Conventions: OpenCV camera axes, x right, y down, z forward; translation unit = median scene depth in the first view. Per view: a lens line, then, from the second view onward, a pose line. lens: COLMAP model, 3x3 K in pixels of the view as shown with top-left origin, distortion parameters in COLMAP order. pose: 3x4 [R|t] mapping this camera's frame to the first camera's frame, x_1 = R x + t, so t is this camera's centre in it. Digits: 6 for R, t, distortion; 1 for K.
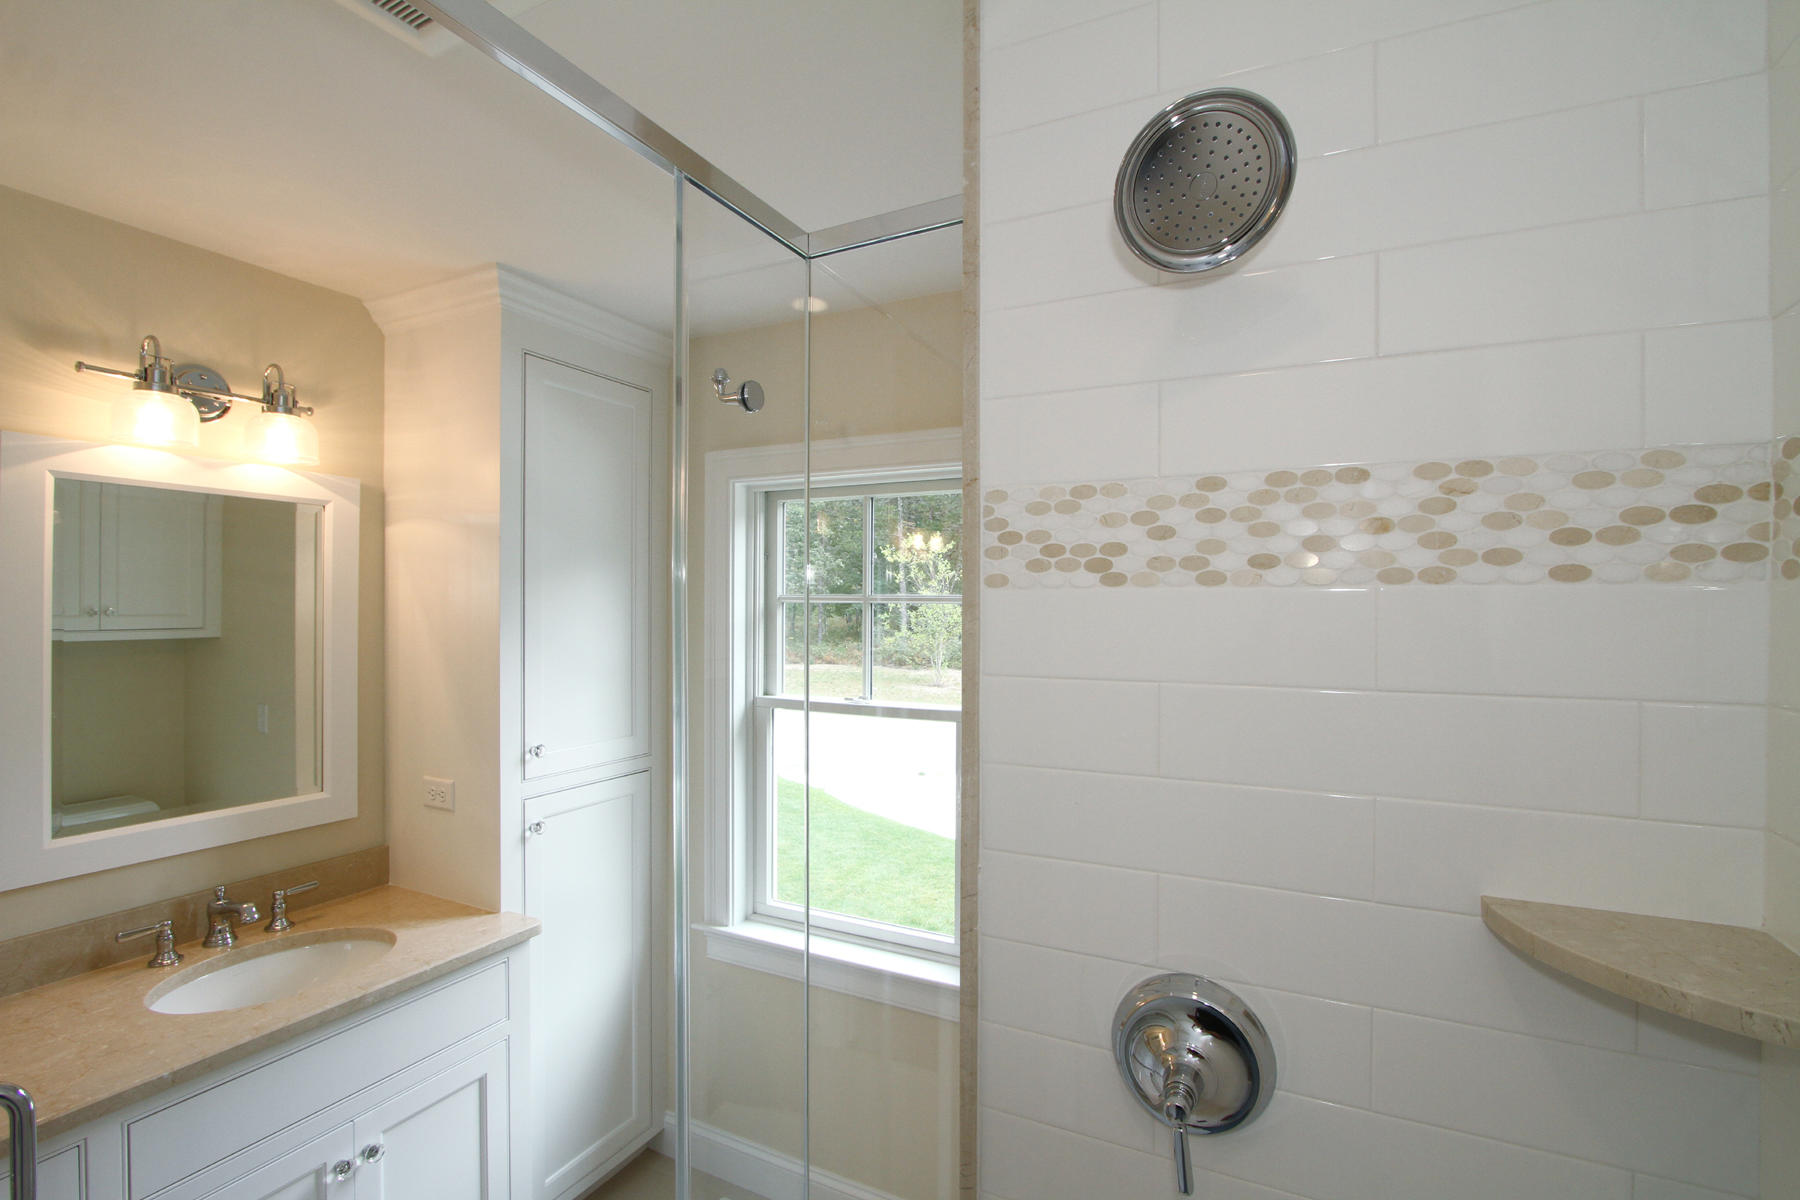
lens RADIAL K [[848.8, 0, 900.0], [0, 848.8, 600.0], [0, 0, 1]] dist [-0.002645, -0.000732]
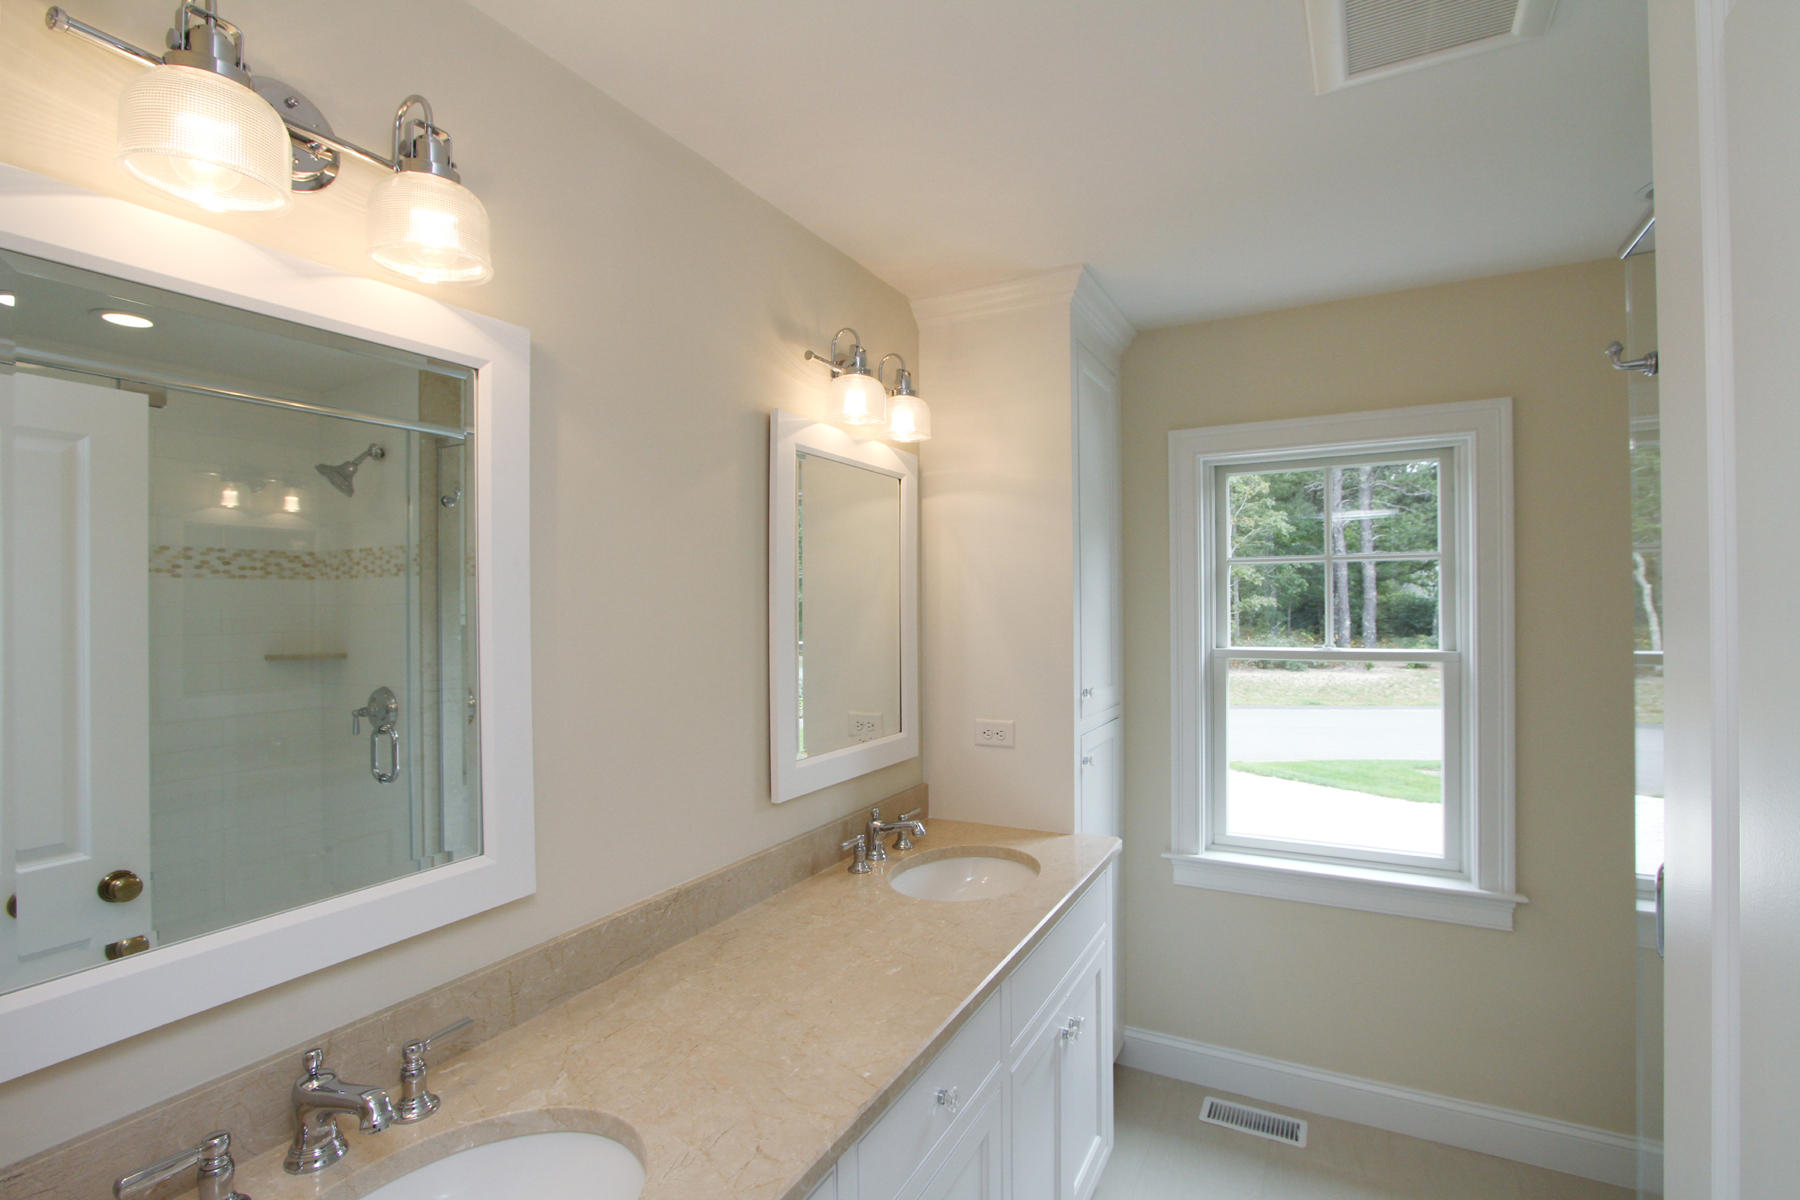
lens RADIAL K [[848.8, 0, 900.0], [0, 848.8, 600.0], [0, 0, 1]] dist [-0.002645, -0.000732]
pose [[0.999862, -0.016588, -0.000906, -0.660073], [0.016584, 0.999853, -0.004451, 0.053422], [0.000980, 0.004436, 0.999990, -0.131353]]
